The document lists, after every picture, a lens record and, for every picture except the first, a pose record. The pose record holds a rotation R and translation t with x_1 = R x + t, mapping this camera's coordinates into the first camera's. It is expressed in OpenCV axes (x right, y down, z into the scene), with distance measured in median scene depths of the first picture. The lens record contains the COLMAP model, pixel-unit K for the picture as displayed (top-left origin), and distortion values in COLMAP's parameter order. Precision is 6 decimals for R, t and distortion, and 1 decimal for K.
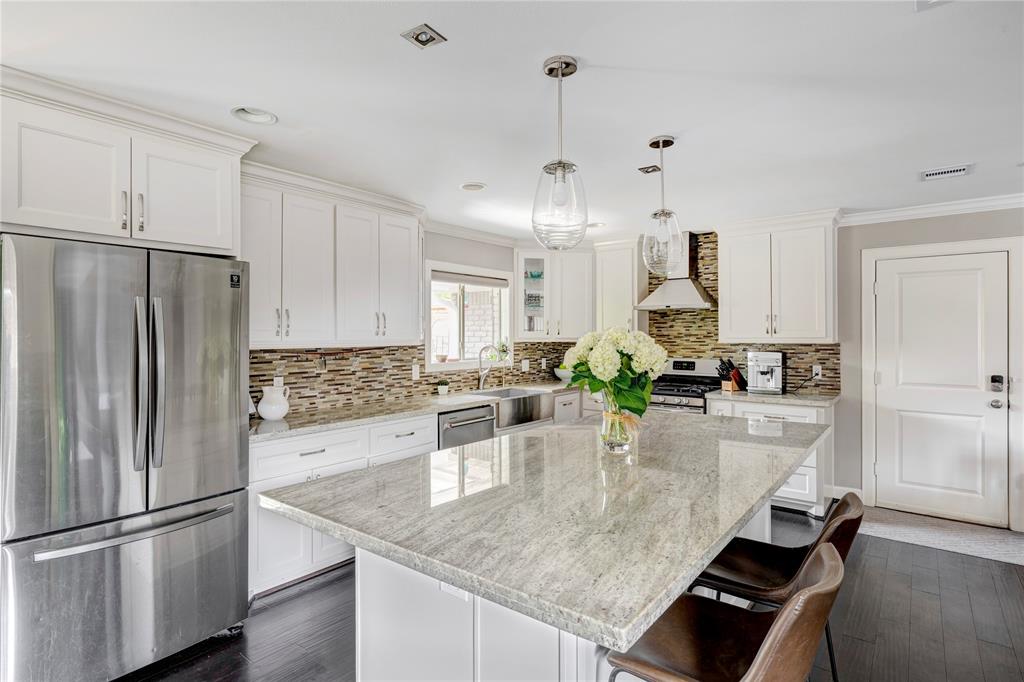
lens RADIAL K [[548.8, 0, 509.1], [0, 548.8, 335.0], [0, 0, 1]] dist [0.003026, -0.000012]
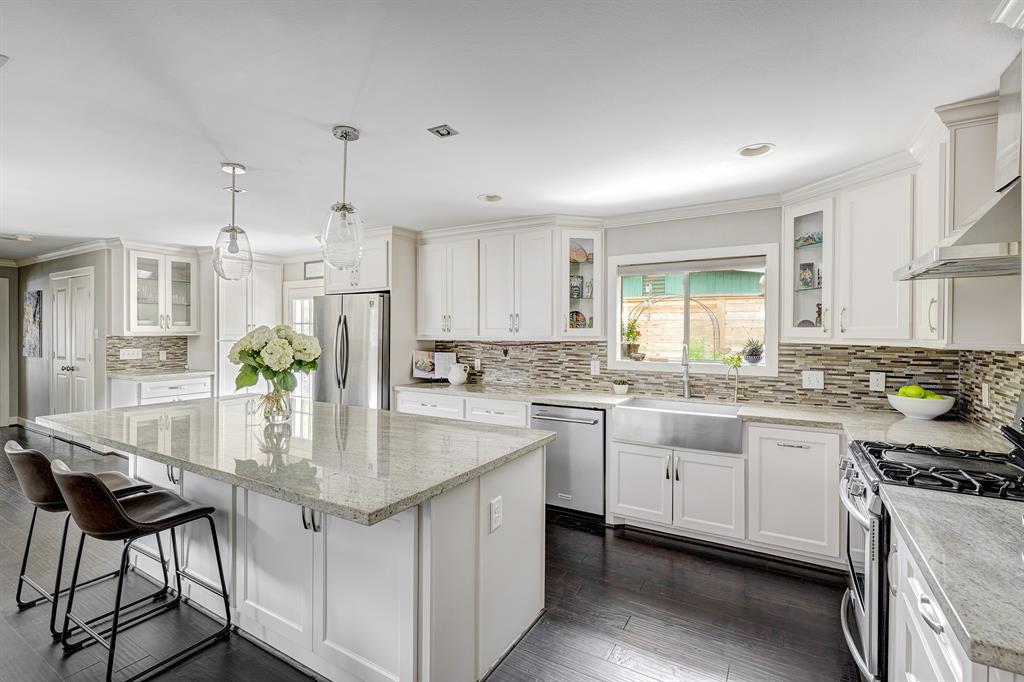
lens RADIAL K [[469.0, 0, 515.9], [0, 469.0, 332.1], [0, 0, 1]] dist [-0.004438, -0.000454]
pose [[0.120360, 0.015597, -0.992608, 0.658848], [0.004172, 0.999860, 0.016217, -0.013814], [0.992722, -0.006093, 0.120278, 0.709351]]
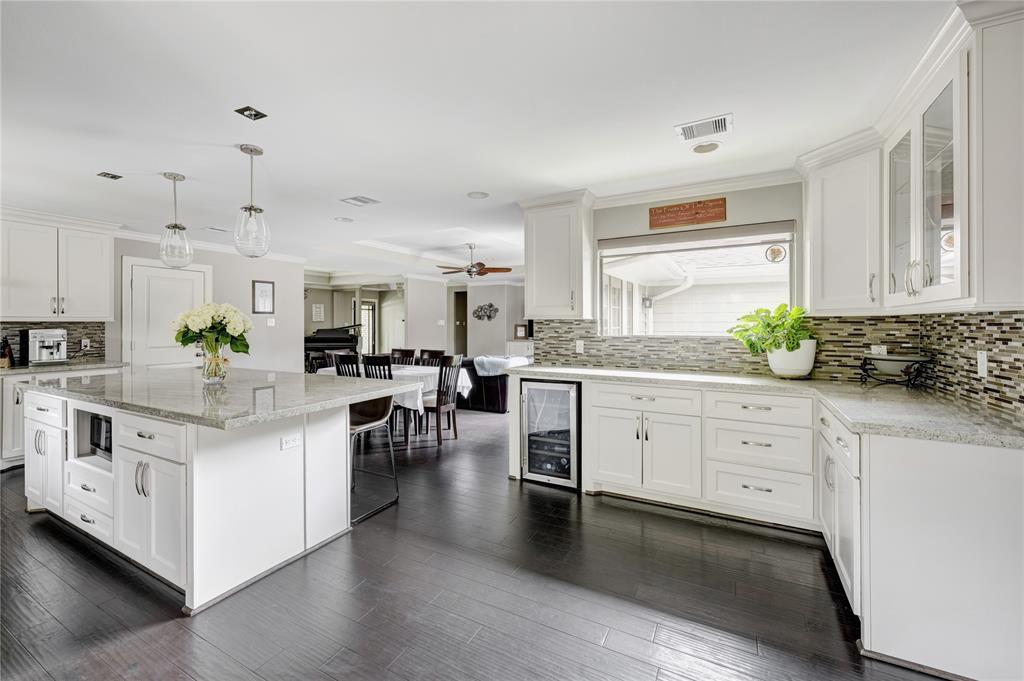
lens RADIAL K [[429.6, 0, 494.5], [0, 429.6, 323.2], [0, 0, 1]] dist [0.002205, 0.000471]
pose [[-0.141561, 0.001166, 0.989929, -0.577845], [-0.000992, 0.999999, -0.001320, 0.018927], [-0.989929, -0.001169, -0.141560, 0.204867]]
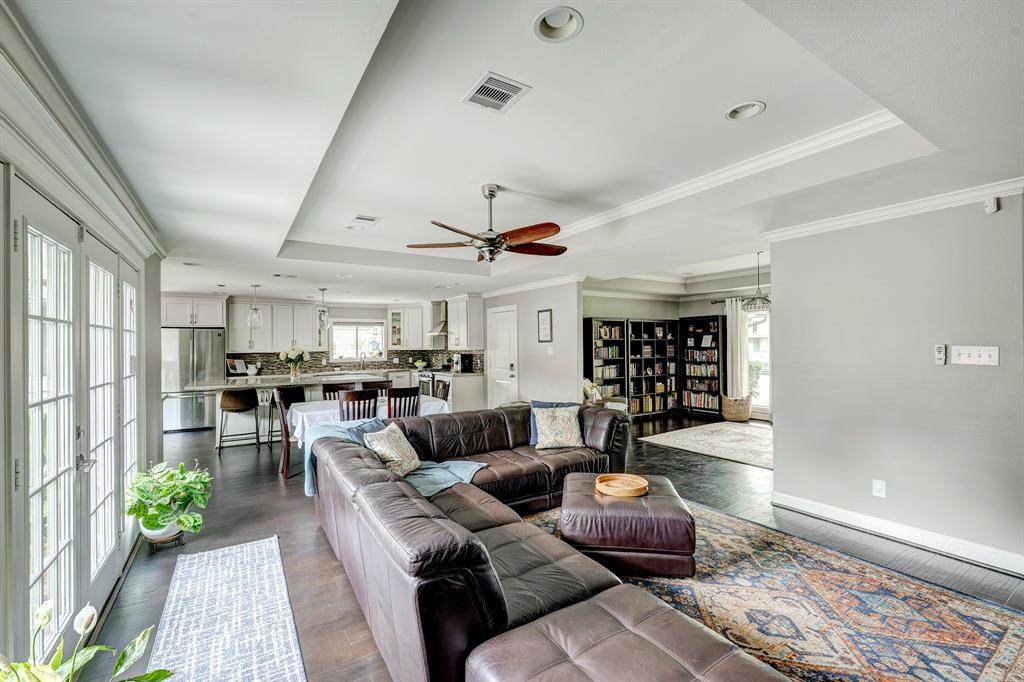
lens RADIAL K [[443.8, 0, 522.6], [0, 443.8, 344.2], [0, 0, 1]] dist [-0.000005, 0.000016]
pose [[0.945195, -0.010834, -0.326328, 1.351881], [0.010792, 0.999940, -0.001936, -0.003107], [0.326329, -0.001692, 0.945255, -0.662159]]
